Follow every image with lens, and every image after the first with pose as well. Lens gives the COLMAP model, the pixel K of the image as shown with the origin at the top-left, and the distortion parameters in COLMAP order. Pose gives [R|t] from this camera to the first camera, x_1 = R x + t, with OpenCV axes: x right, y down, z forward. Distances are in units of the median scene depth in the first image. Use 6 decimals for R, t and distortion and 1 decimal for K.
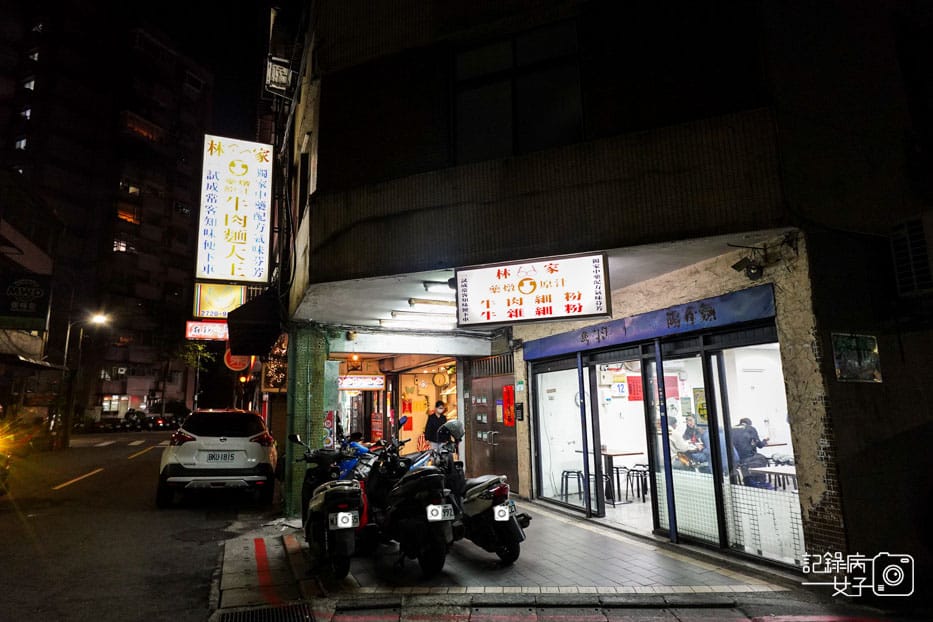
lens RADIAL K [[528.8, 0, 466.5], [0, 528.8, 311.0], [0, 0, 1]] dist [-0.001356, -0.001924]
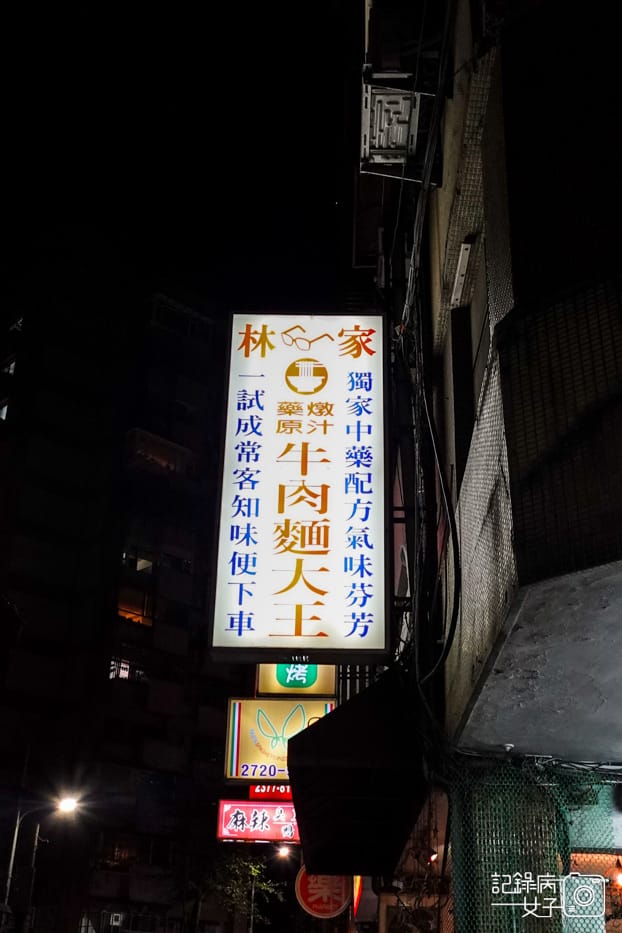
lens RADIAL K [[1098.4, 0, 311.0], [0, 1098.4, 466.5], [0, 0, 1]] dist [0.008747, -0.010872]
pose [[0.912047, -0.139651, -0.385574, -0.109271], [0.024193, 0.956915, -0.289358, 0.043800], [0.409371, 0.254580, 0.876130, 0.272892]]
